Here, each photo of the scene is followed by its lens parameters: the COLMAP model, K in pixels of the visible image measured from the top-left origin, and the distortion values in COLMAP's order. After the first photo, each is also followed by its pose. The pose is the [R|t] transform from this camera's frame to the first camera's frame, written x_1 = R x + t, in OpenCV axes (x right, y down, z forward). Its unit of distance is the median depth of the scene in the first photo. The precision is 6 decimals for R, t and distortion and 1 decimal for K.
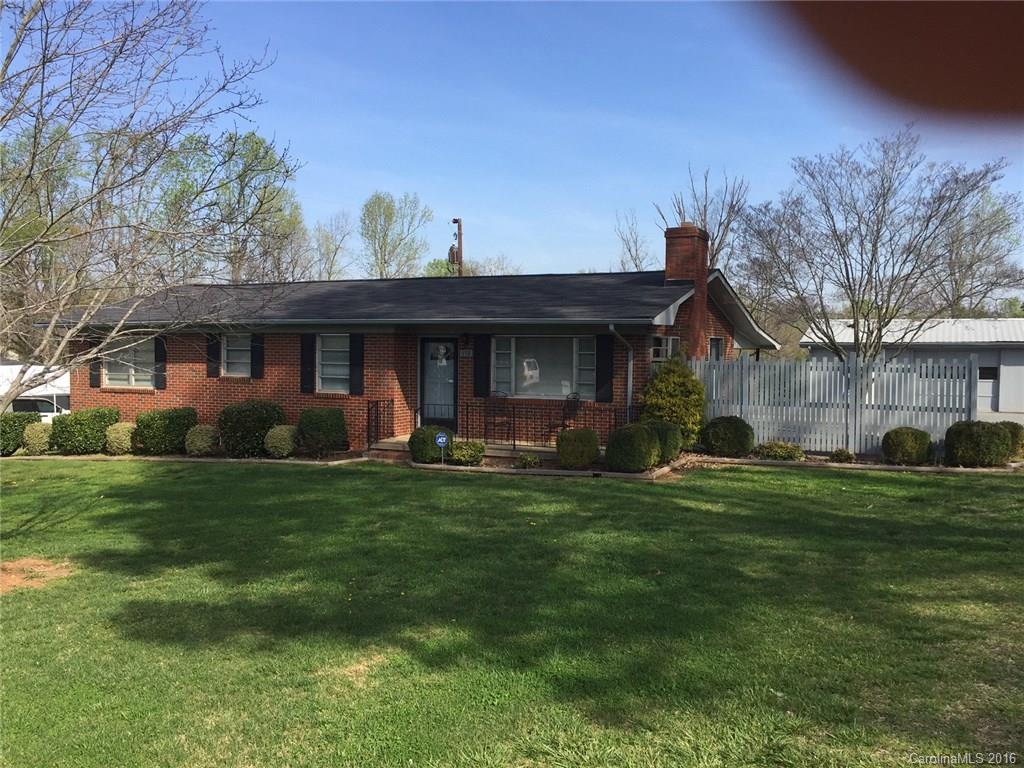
lens RADIAL K [[879.5, 0, 513.5], [0, 879.5, 379.0], [0, 0, 1]] dist [0.095926, -0.135151]
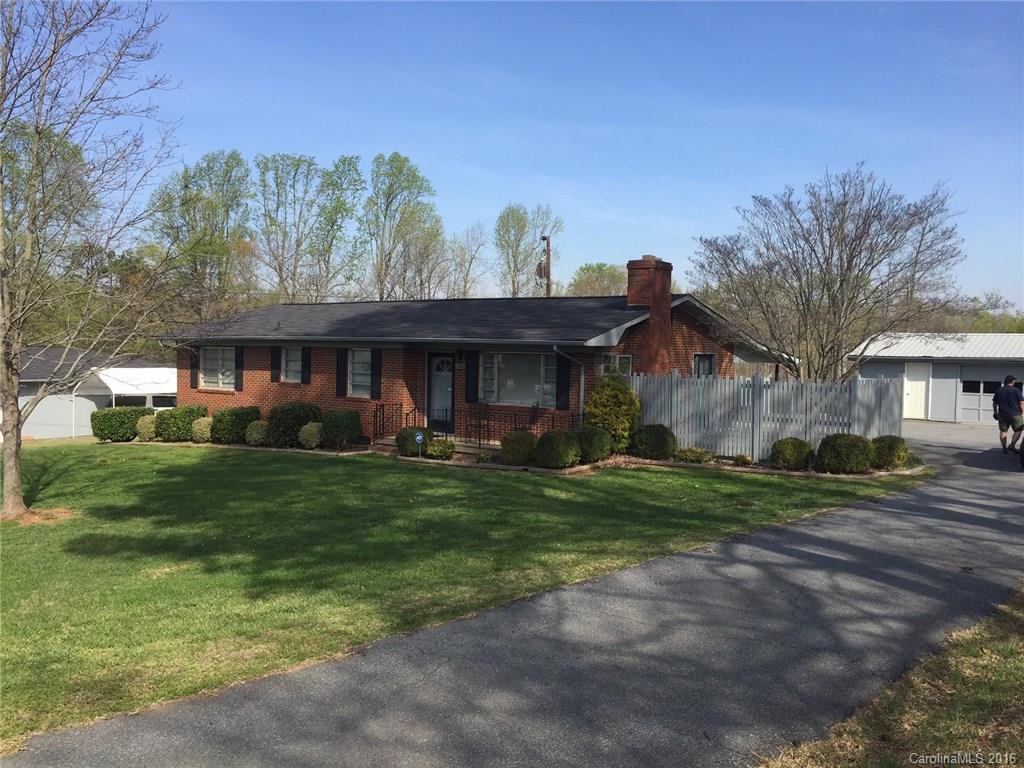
lens RADIAL K [[879.5, 0, 513.5], [0, 879.5, 379.0], [0, 0, 1]] dist [0.095926, -0.135151]
pose [[0.982324, 0.016070, -0.186498, 0.233925], [-0.016480, 0.999864, -0.000647, -0.012062], [0.186462, 0.003709, 0.982455, -0.155432]]
